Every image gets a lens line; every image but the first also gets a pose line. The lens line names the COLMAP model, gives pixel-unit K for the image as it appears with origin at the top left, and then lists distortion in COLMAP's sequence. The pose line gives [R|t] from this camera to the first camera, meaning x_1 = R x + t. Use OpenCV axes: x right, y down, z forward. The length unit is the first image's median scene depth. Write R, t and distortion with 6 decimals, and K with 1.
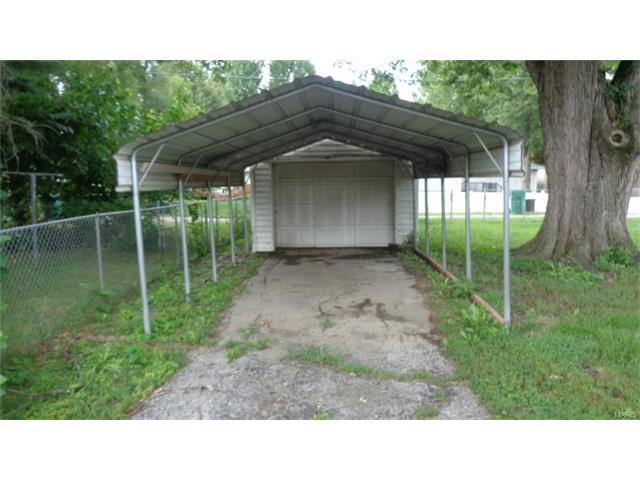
lens RADIAL K [[480.3, 0, 320.0], [0, 480.3, 240.0], [0, 0, 1]] dist [-0.002496, -0.001916]
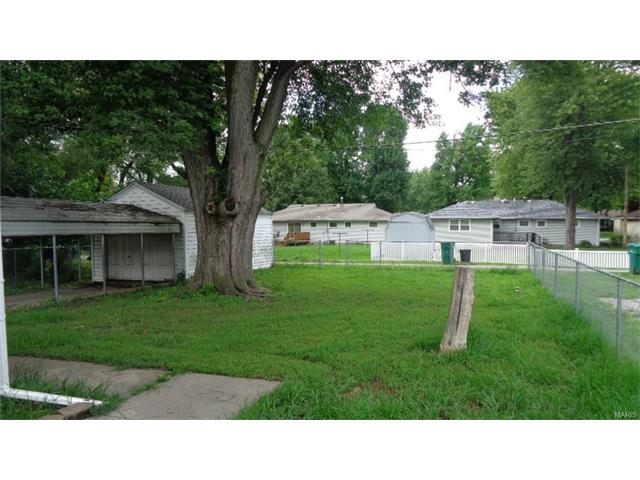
lens RADIAL K [[480.3, 0, 320.0], [0, 480.3, 240.0], [0, 0, 1]] dist [-0.002496, -0.001916]
pose [[0.958783, 0.011566, -0.283903, 0.938379], [-0.039671, 0.994834, -0.093447, 0.008835], [0.281355, 0.100859, 0.954289, -0.213045]]
